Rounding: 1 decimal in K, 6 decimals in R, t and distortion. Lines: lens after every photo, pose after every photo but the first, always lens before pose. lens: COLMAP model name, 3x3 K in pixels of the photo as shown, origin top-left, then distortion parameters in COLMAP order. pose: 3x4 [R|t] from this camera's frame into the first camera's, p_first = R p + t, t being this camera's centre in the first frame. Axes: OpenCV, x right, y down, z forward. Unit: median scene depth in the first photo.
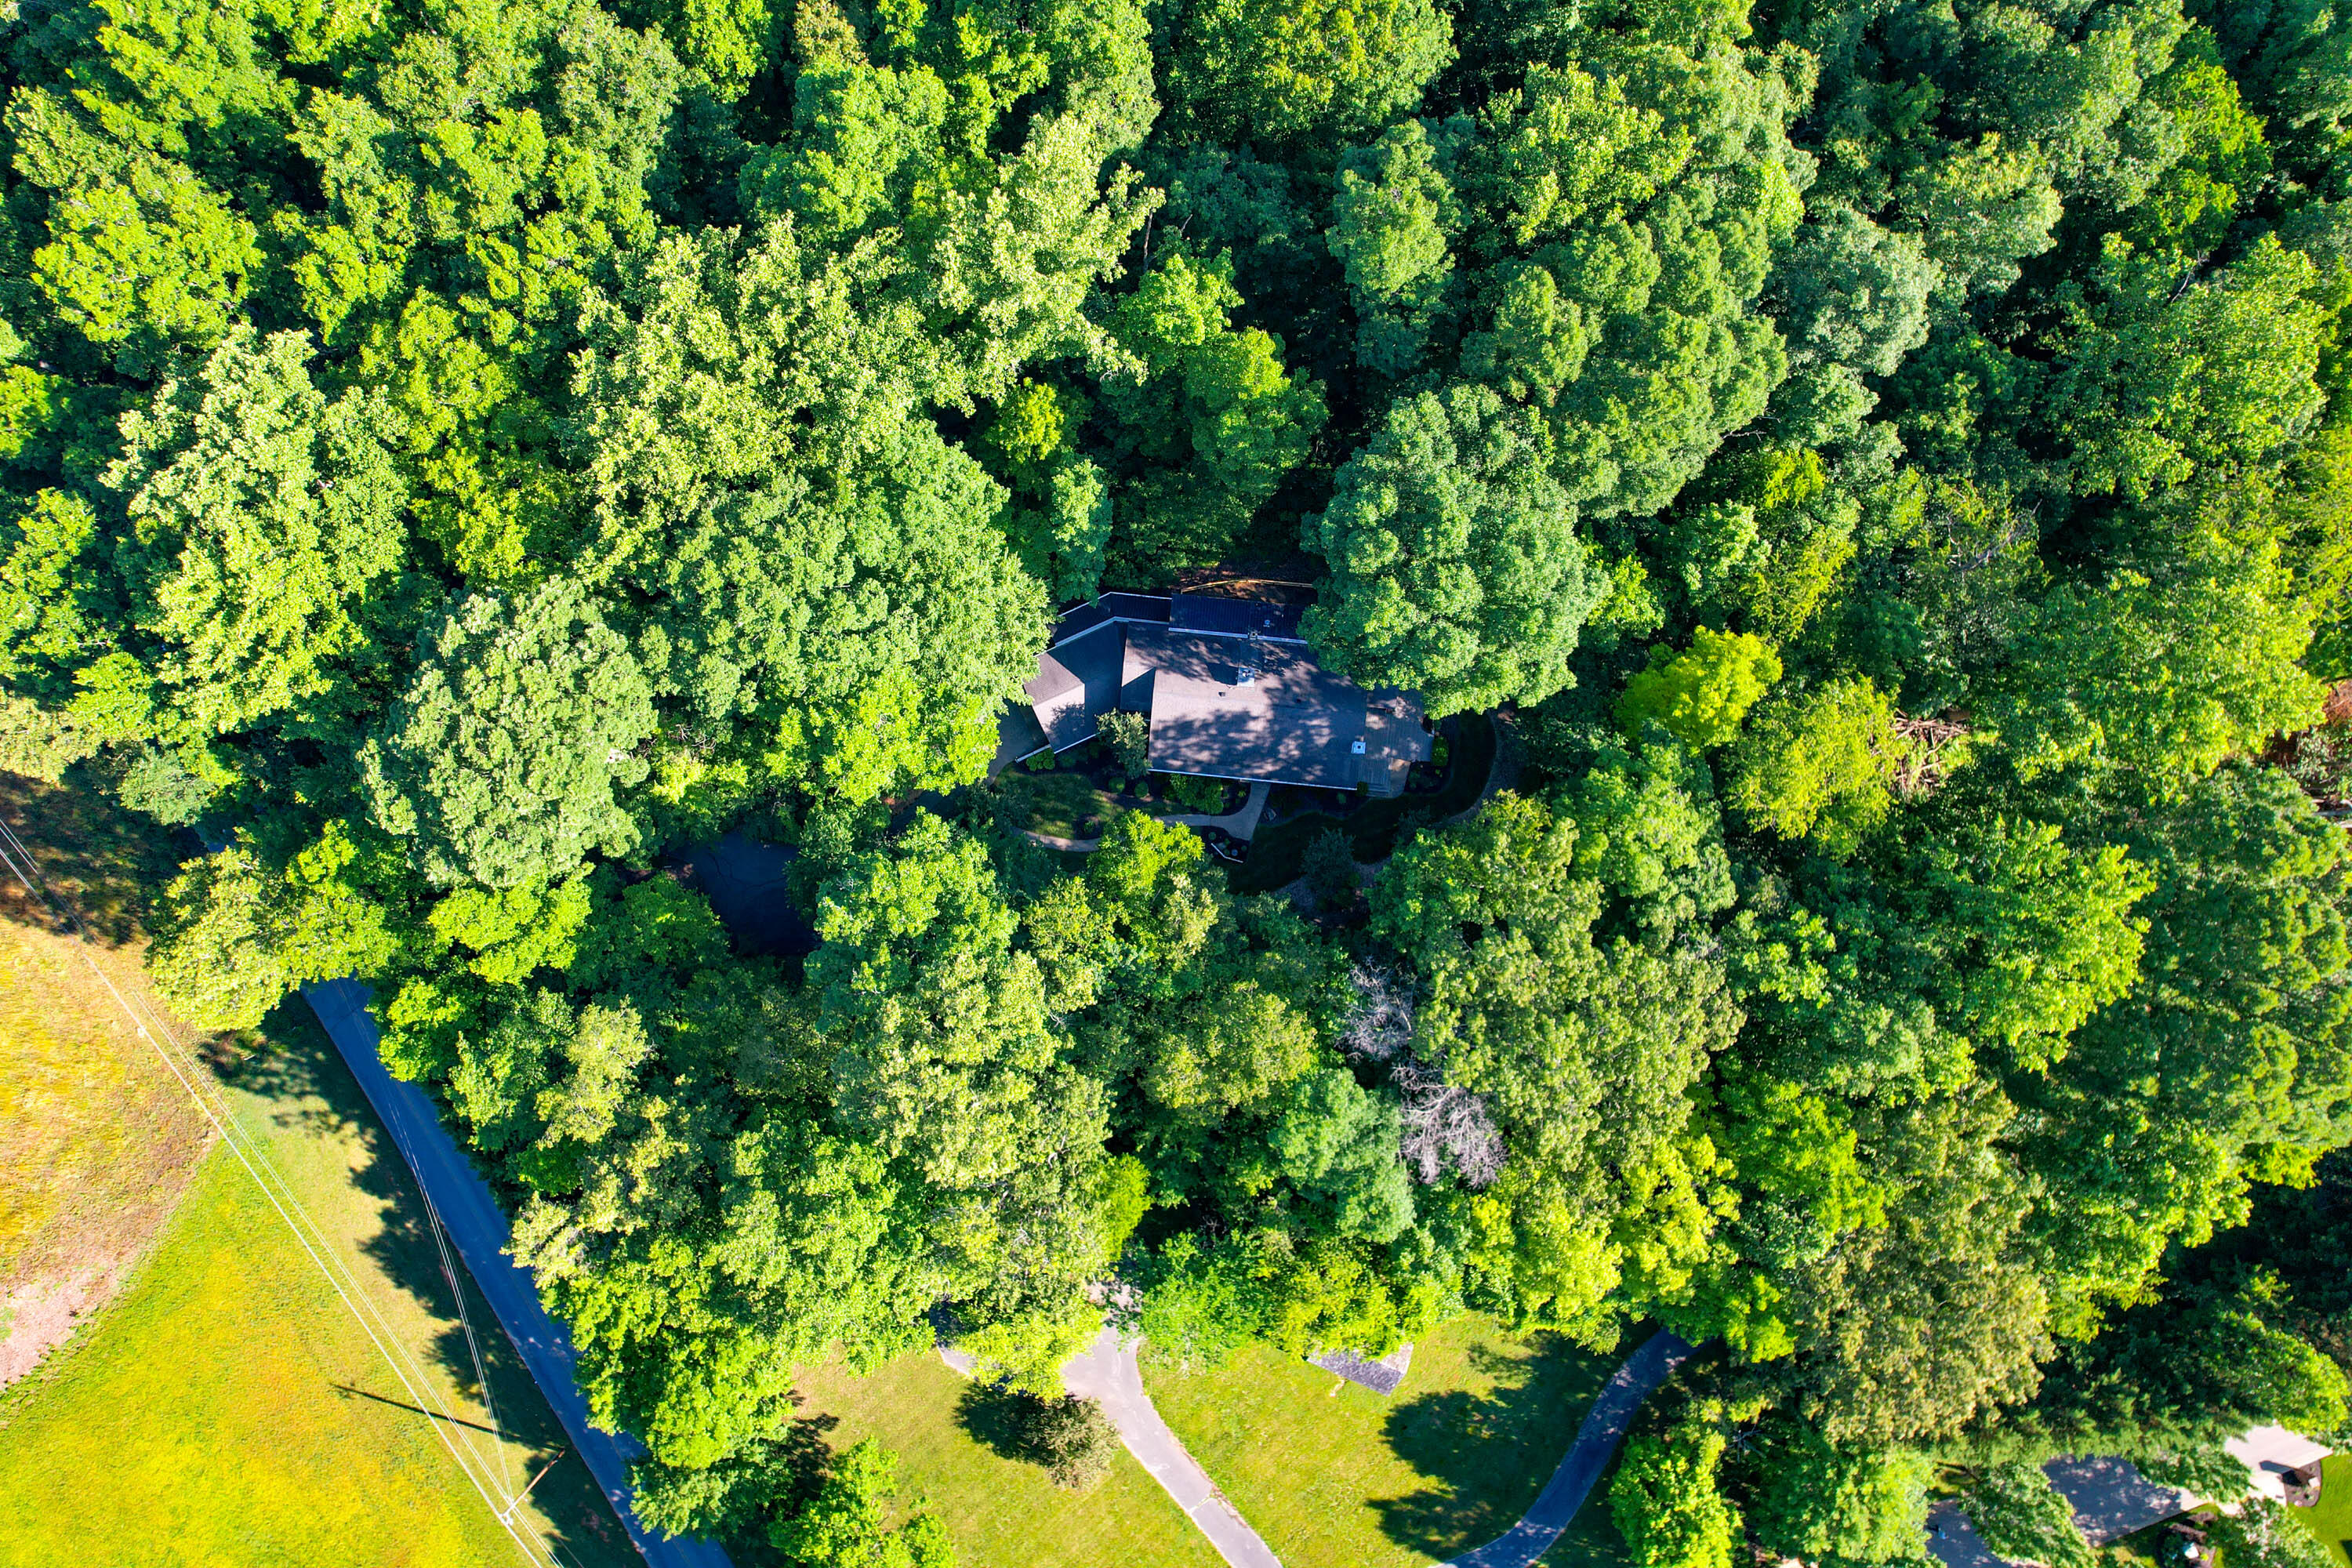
lens RADIAL K [[1516.5, 0, 1181.2], [0, 1516.5, 770.5], [0, 0, 1]] dist [-0.087146, 0.084091]
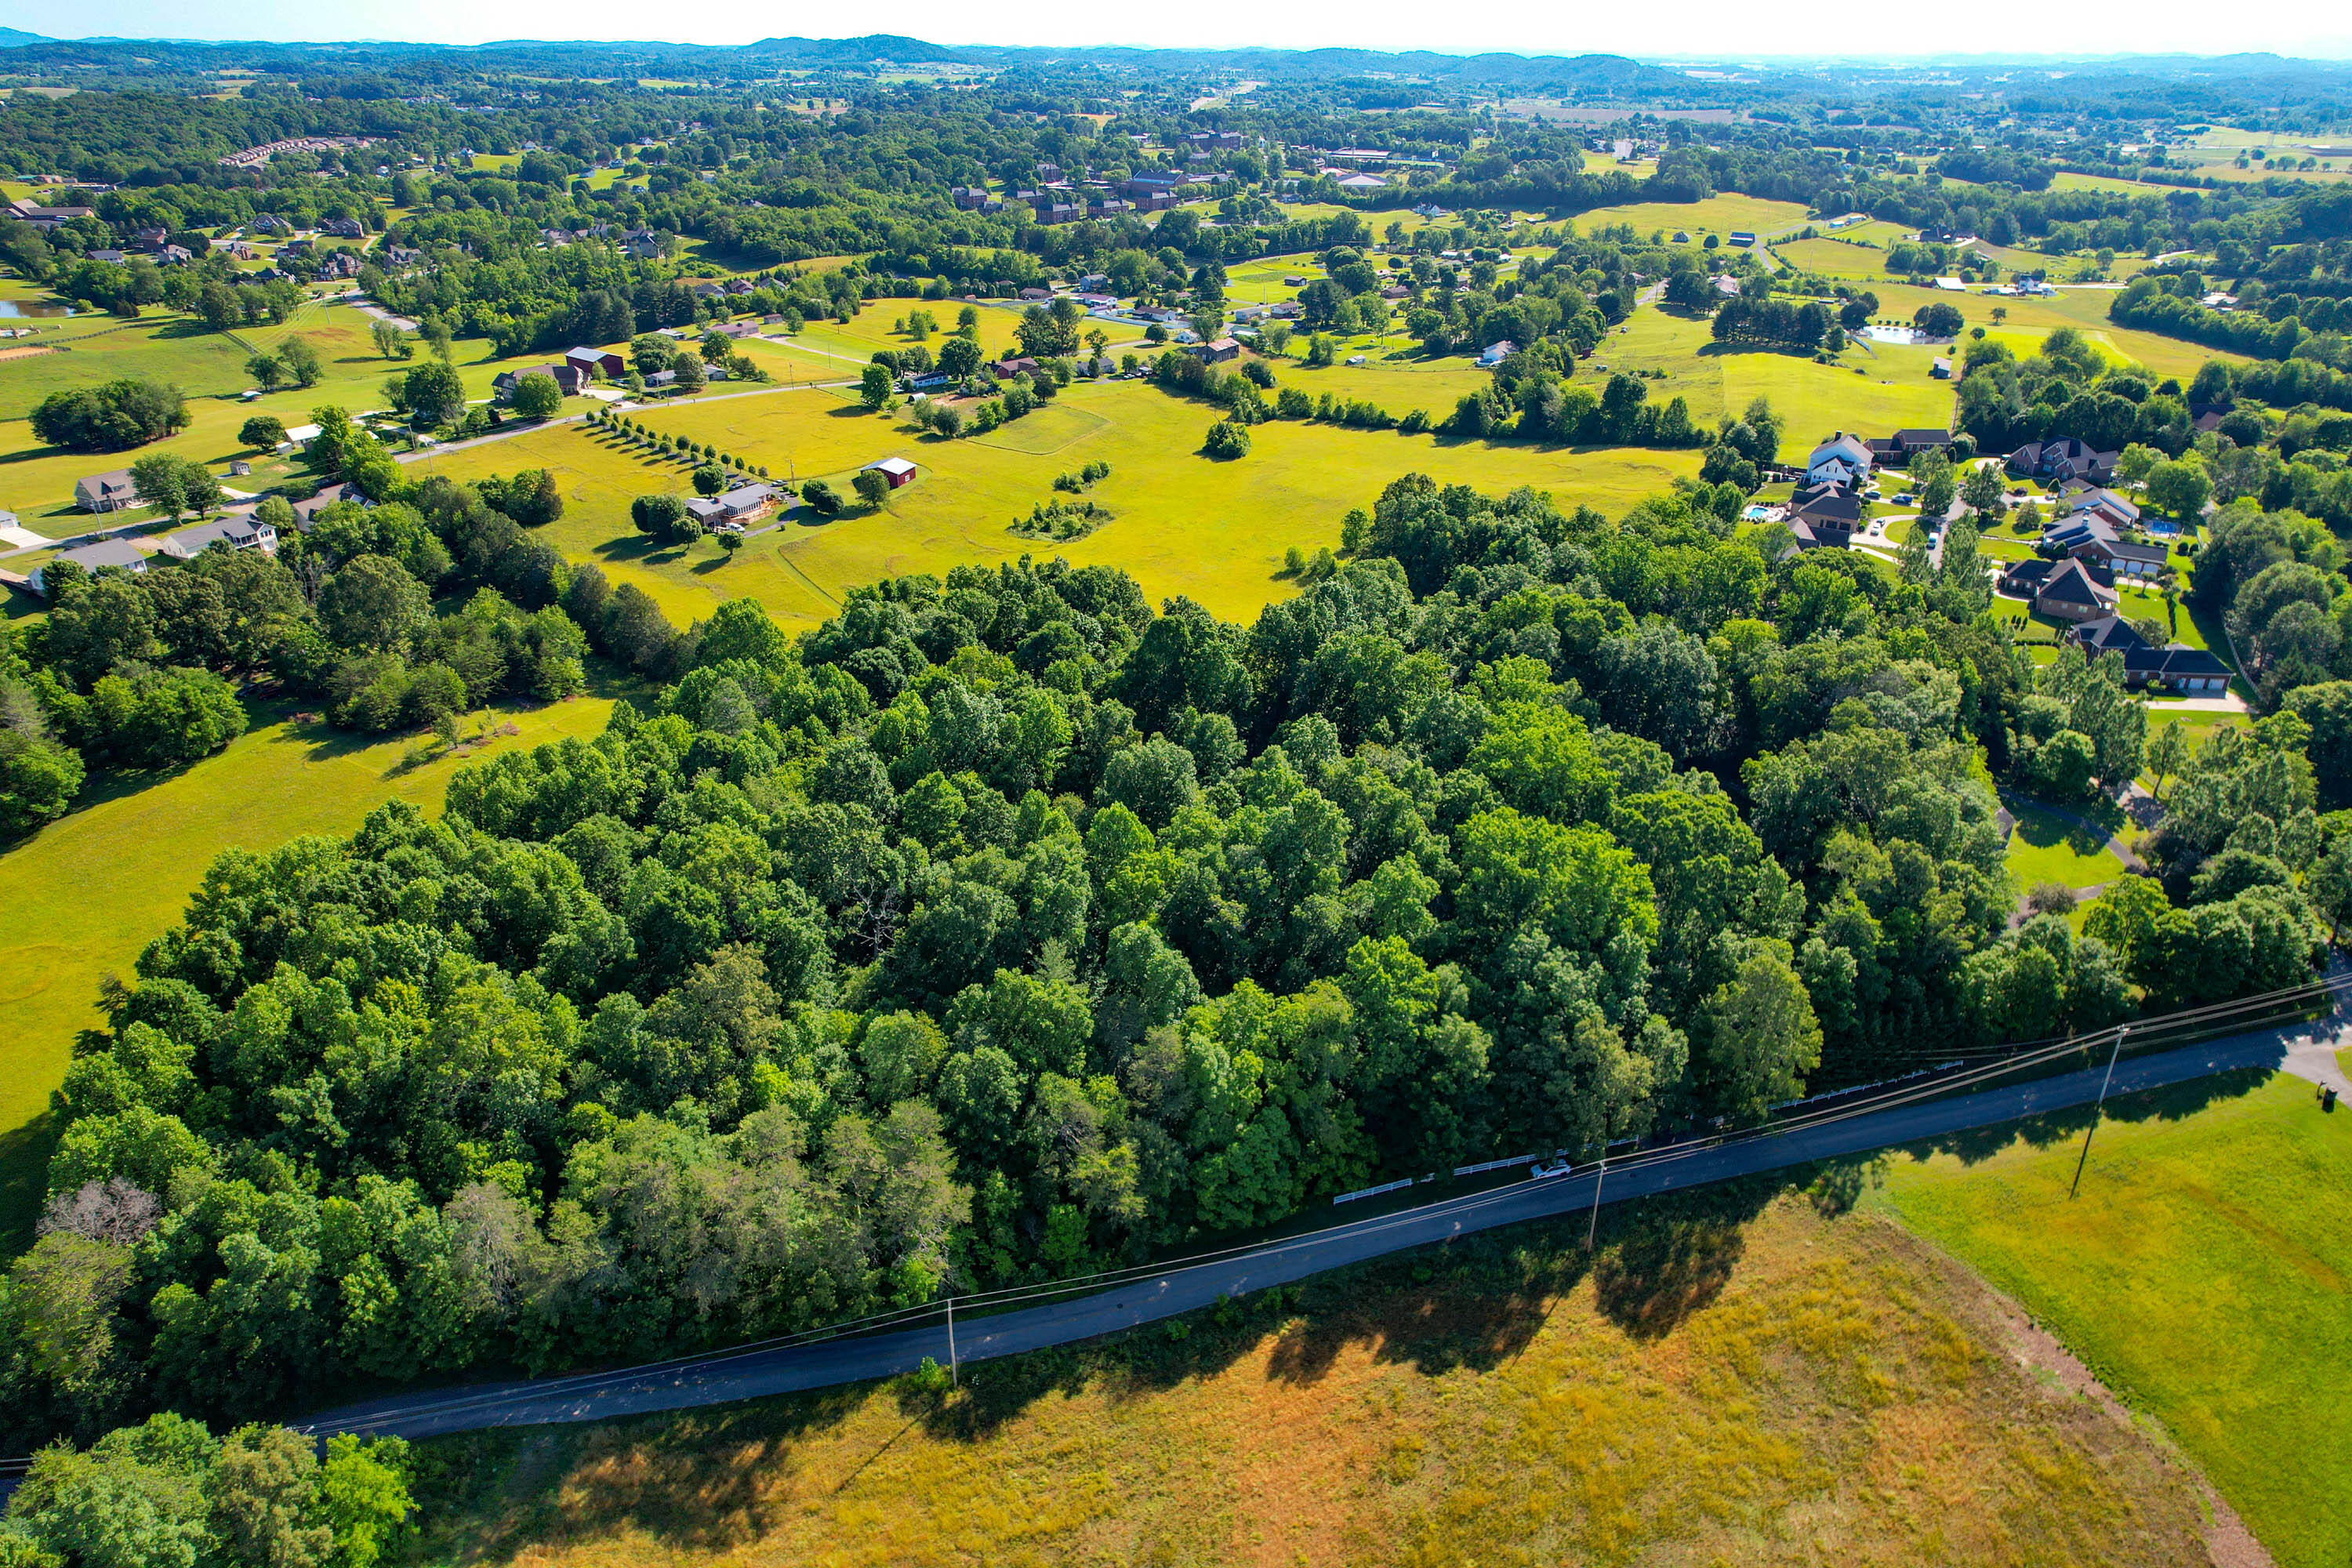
lens RADIAL K [[1516.5, 0, 1181.2], [0, 1516.5, 770.5], [0, 0, 1]] dist [-0.087146, 0.084091]
pose [[0.389808, -0.421444, 0.818800, -2.366959], [0.920244, 0.211719, -0.329129, -0.001168], [-0.034646, 0.881793, 0.470362, -0.039766]]
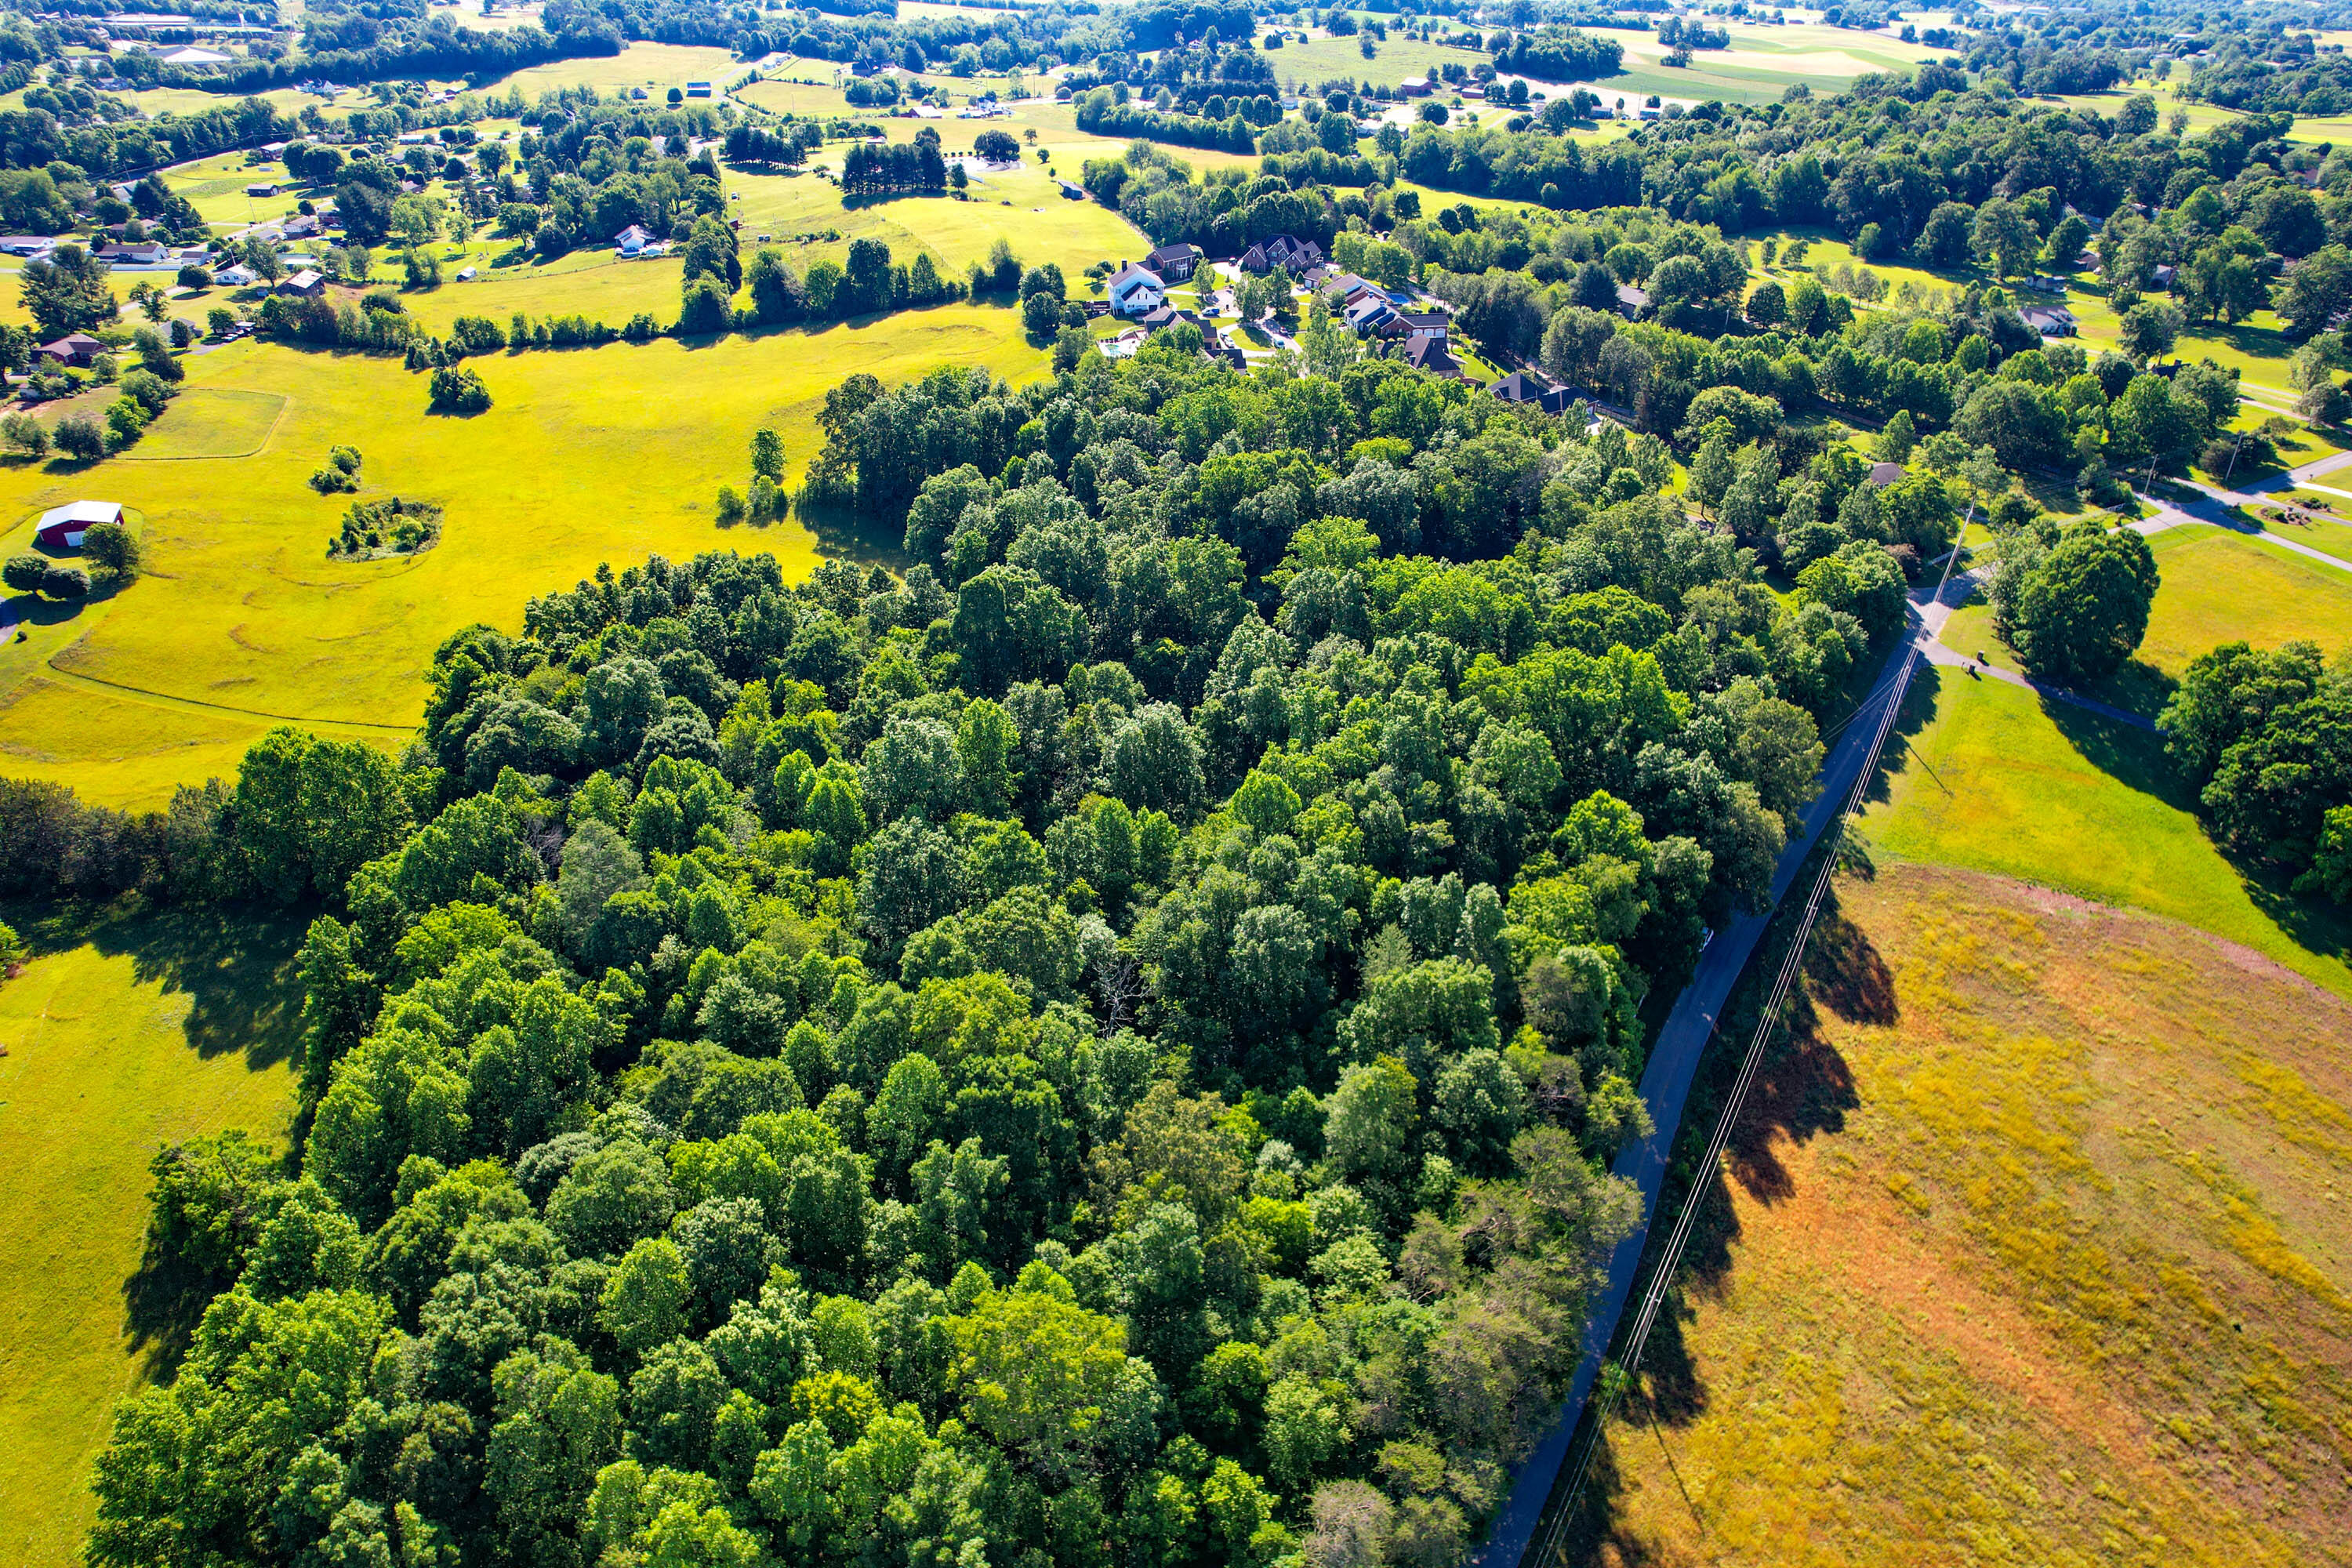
lens RADIAL K [[1516.5, 0, 1181.2], [0, 1516.5, 770.5], [0, 0, 1]] dist [-0.087146, 0.084091]
pose [[-0.329875, -0.503121, 0.798782, -2.177809], [0.942335, -0.124890, 0.310495, -1.394800], [-0.056457, 0.855145, 0.515306, 0.025018]]
